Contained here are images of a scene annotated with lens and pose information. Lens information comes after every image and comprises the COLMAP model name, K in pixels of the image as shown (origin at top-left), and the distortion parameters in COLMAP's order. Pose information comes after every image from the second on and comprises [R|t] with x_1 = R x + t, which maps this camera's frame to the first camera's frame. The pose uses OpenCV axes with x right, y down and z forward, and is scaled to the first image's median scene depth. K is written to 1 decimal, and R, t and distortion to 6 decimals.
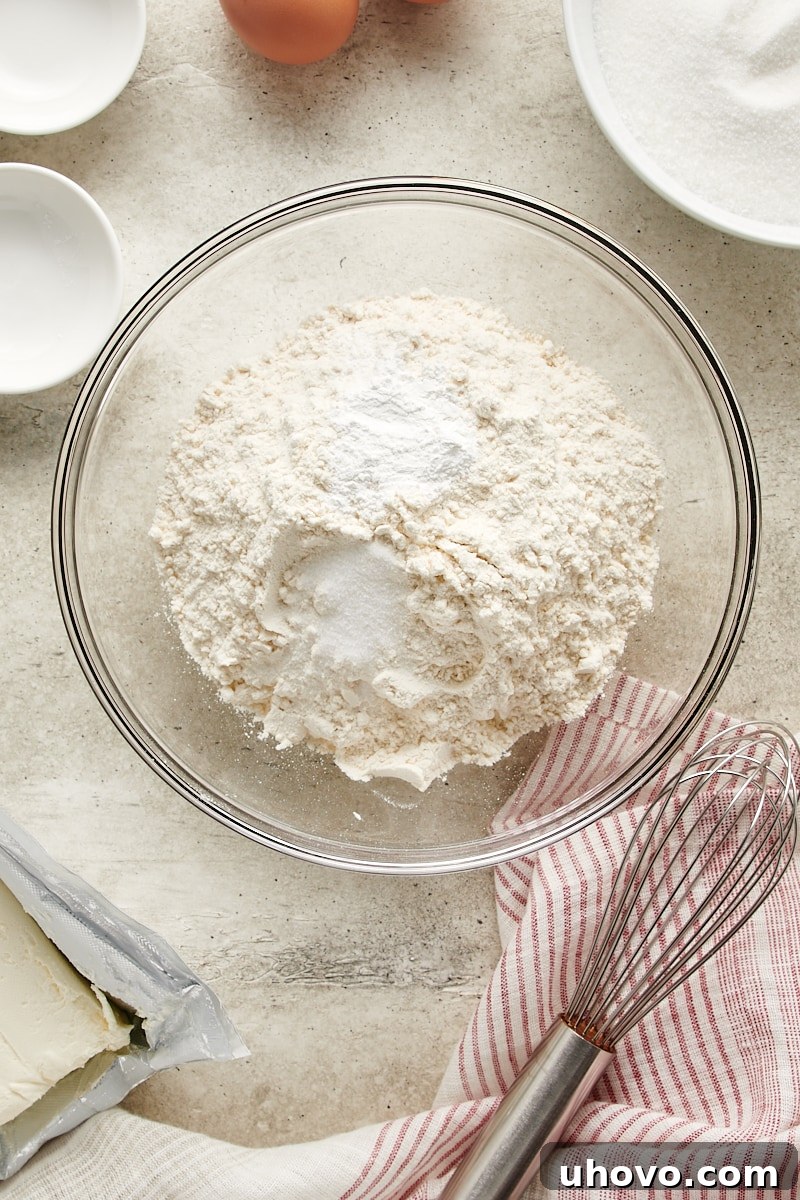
lens RADIAL K [[2853.1, 0, 400.0], [0, 2853.1, 600.0], [0, 0, 1]] dist [-0.041187, 0.068020]
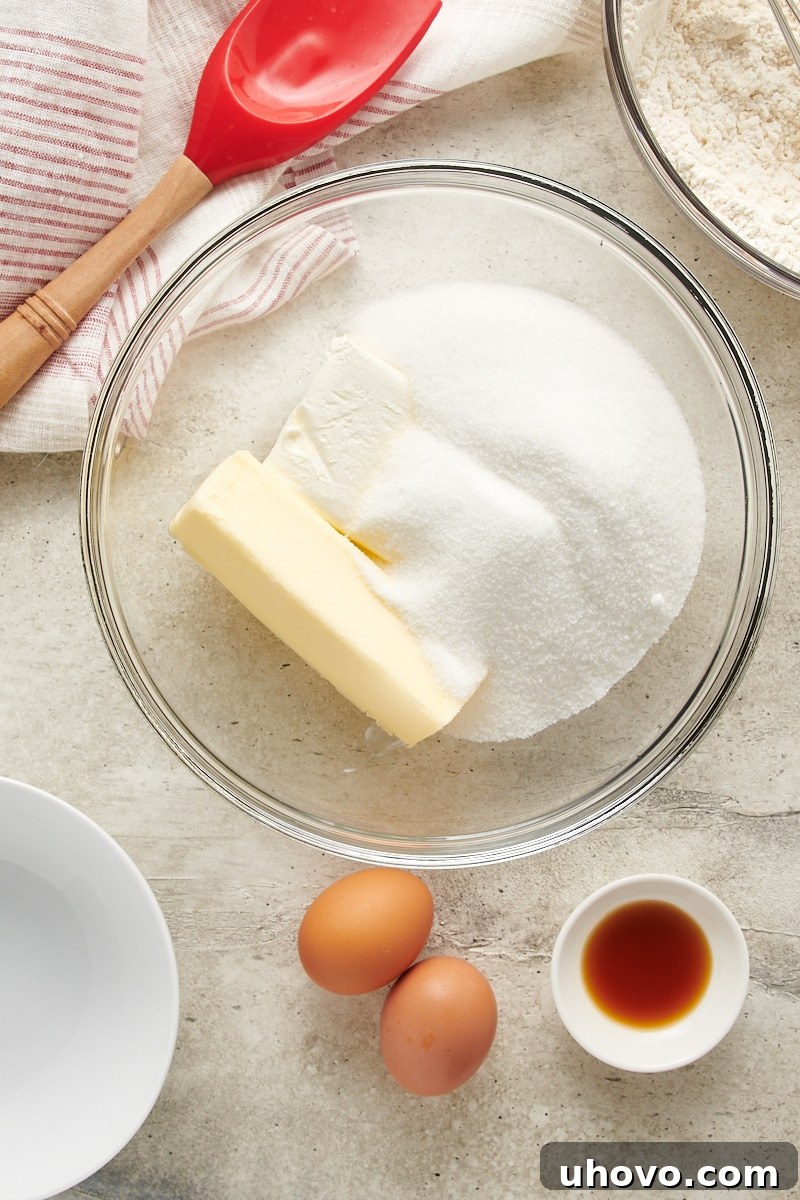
lens RADIAL K [[2853.1, 0, 400.0], [0, 2853.1, 600.0], [0, 0, 1]] dist [-0.041187, 0.068020]
pose [[0.999959, -0.000286, -0.009104, -0.002176], [0.000262, 0.999997, -0.002594, -0.001198], [0.009104, 0.002592, 0.999955, -0.147121]]
